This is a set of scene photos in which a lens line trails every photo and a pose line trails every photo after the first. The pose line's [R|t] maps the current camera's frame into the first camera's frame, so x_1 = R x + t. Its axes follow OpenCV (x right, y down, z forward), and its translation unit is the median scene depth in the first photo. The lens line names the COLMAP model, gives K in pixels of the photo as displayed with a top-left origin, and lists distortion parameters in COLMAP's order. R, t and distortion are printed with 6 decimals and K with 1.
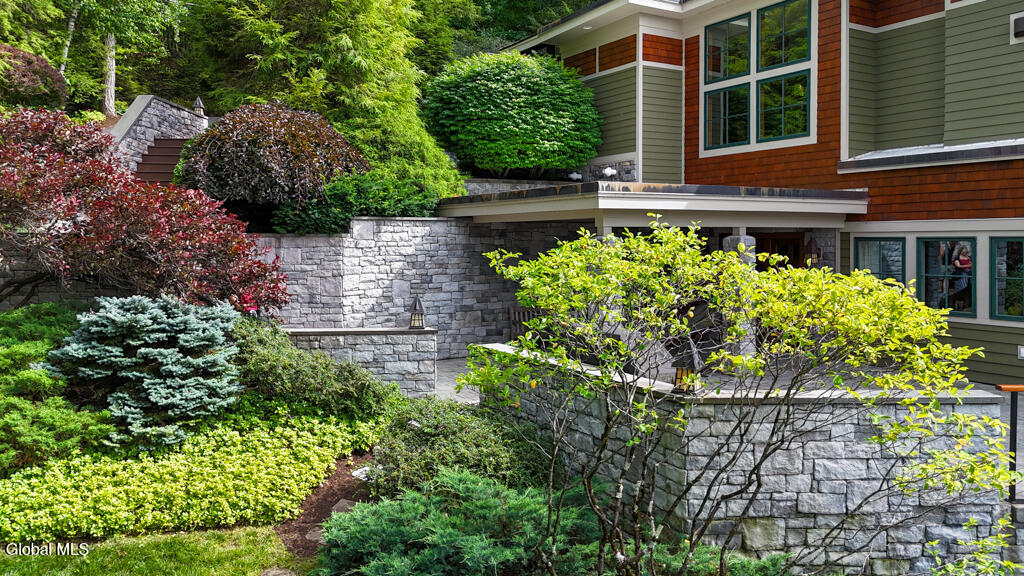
lens RADIAL K [[779.3, 0, 523.8], [0, 779.3, 243.0], [0, 0, 1]] dist [0.069227, -0.045730]
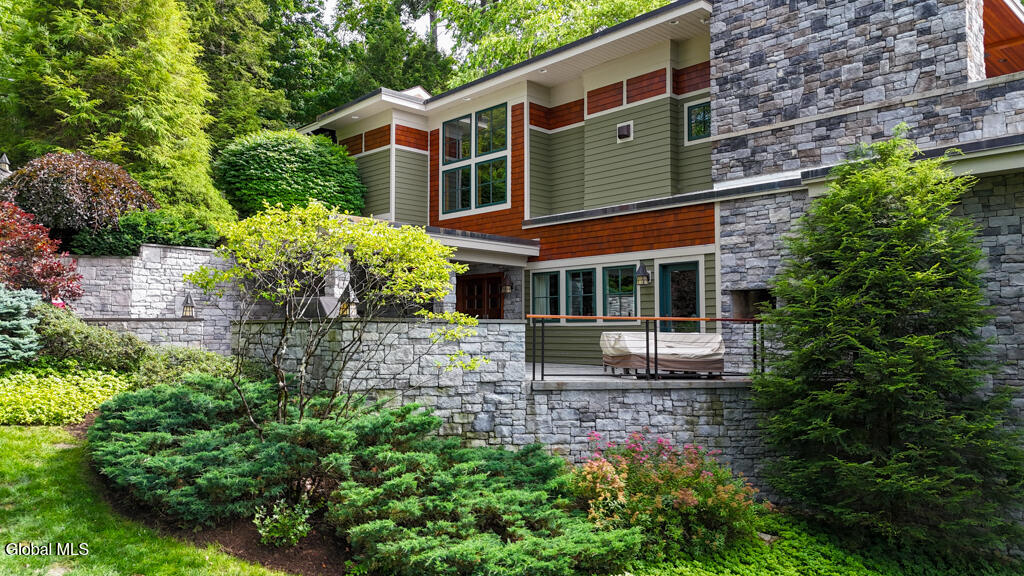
lens RADIAL K [[779.3, 0, 534.2], [0, 779.3, 286.9], [0, 0, 1]] dist [0.069227, -0.045730]
pose [[0.976123, 0.022363, 0.216062, 0.120882], [-0.004493, 0.996552, -0.082848, 0.134198], [-0.217170, 0.079899, 0.972858, -0.364602]]
